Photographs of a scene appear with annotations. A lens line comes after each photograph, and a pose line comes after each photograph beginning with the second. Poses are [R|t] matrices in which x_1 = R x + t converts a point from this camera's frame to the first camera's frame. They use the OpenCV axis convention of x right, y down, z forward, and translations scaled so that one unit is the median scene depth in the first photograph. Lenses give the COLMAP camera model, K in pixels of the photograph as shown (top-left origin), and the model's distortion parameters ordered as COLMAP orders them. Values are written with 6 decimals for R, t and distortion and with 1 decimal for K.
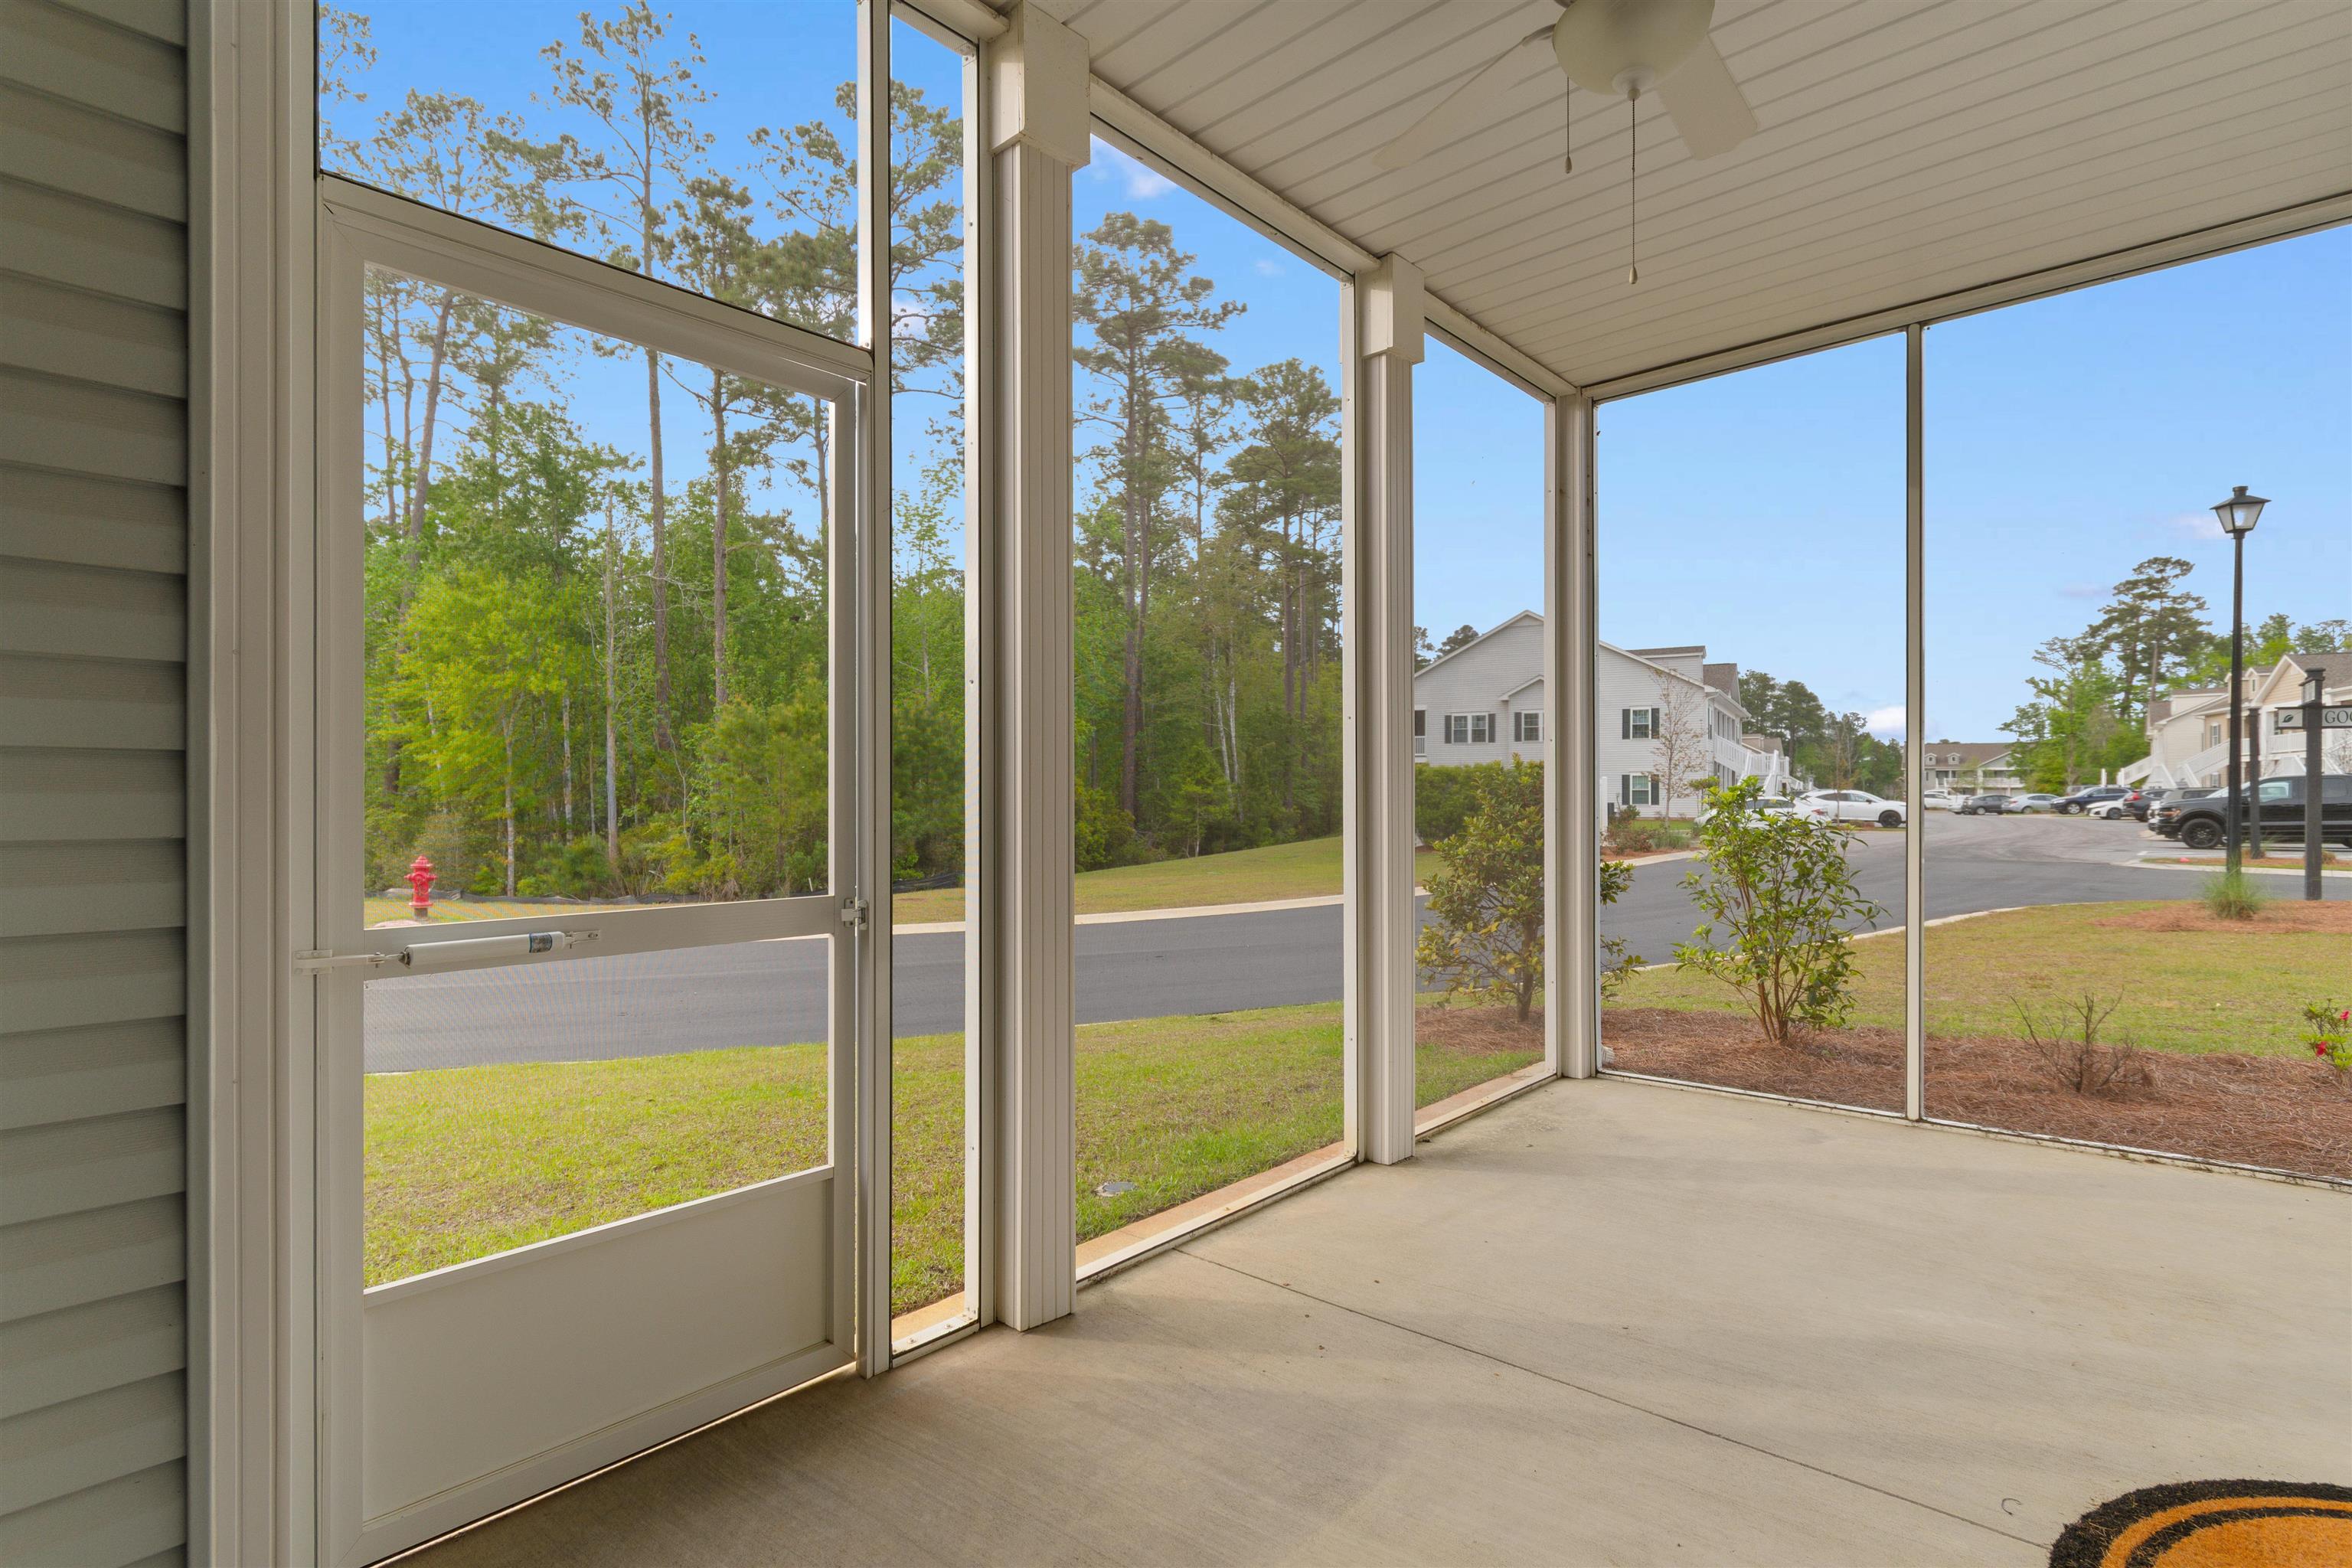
lens RADIAL K [[1140.6, 0, 1178.4], [0, 1140.6, 798.9], [0, 0, 1]] dist [-0.002078, -0.000613]
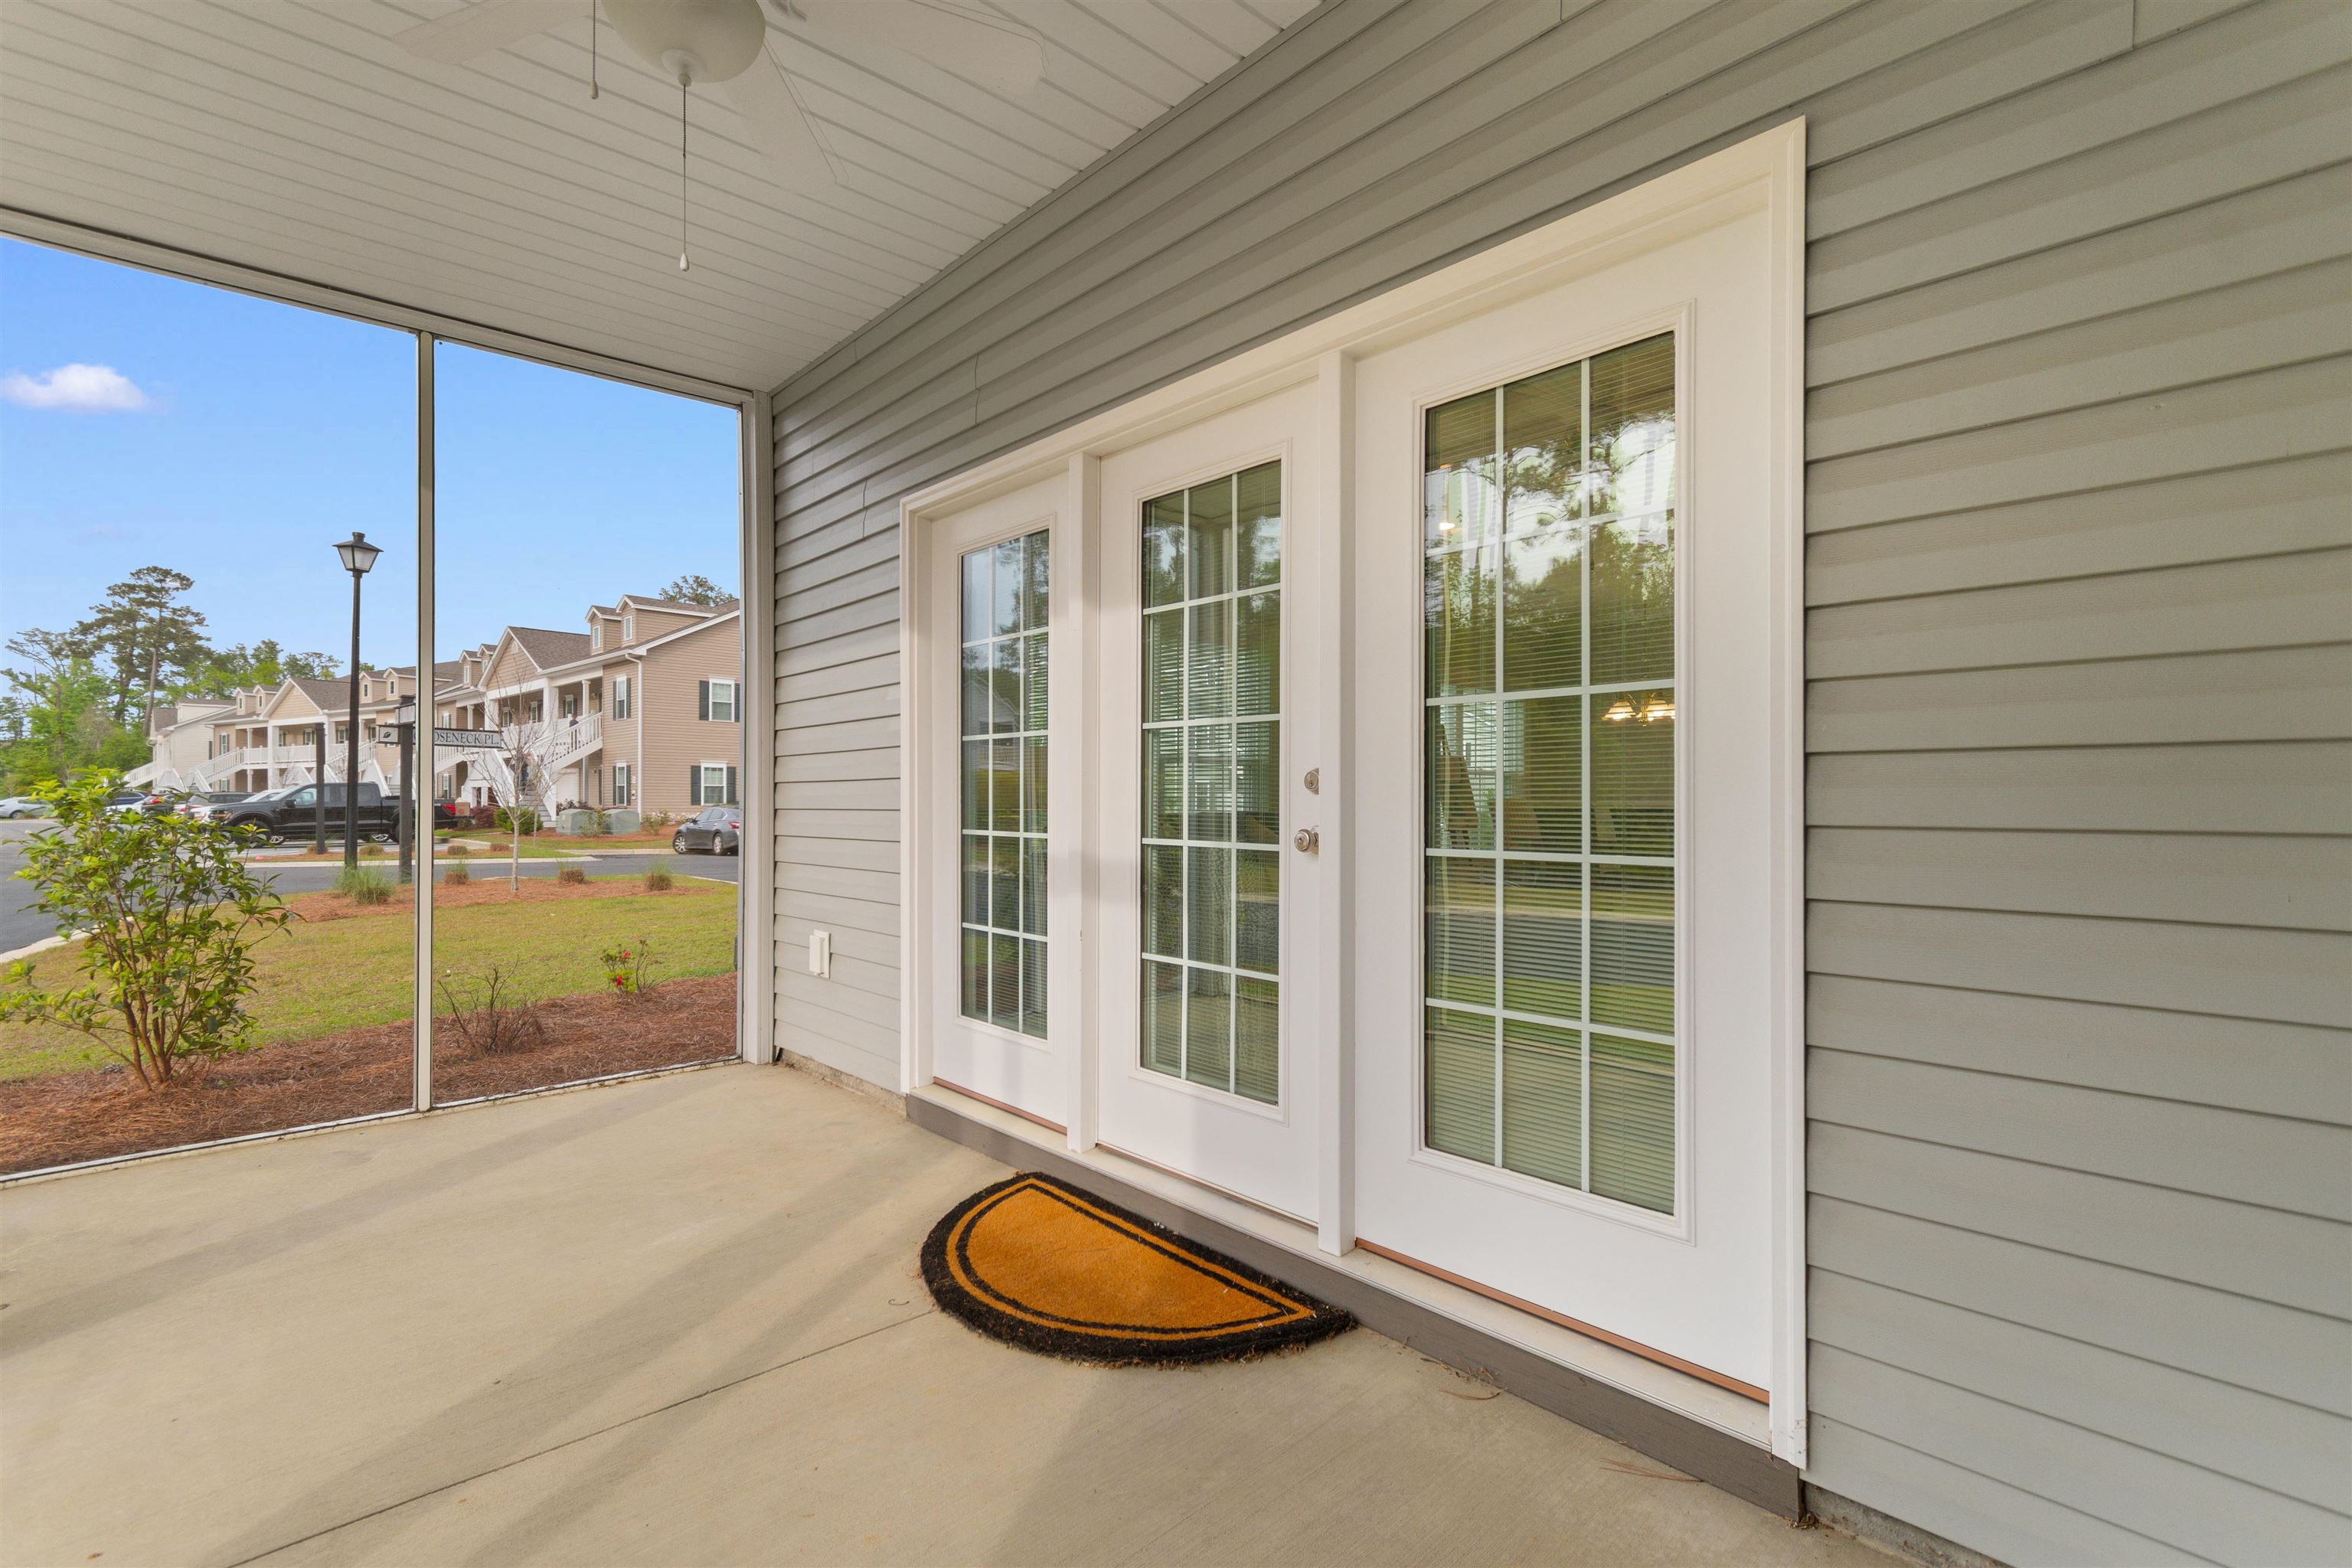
lens RADIAL K [[1050.7, 0, 1182.6], [0, 1050.7, 799.6], [0, 0, 1]] dist [0.003615, -0.000488]
pose [[0.112393, 0.003624, 0.993657, -0.216603], [-0.001175, 0.999993, -0.003515, 0.005421], [-0.993663, -0.000773, 0.112396, 0.218452]]
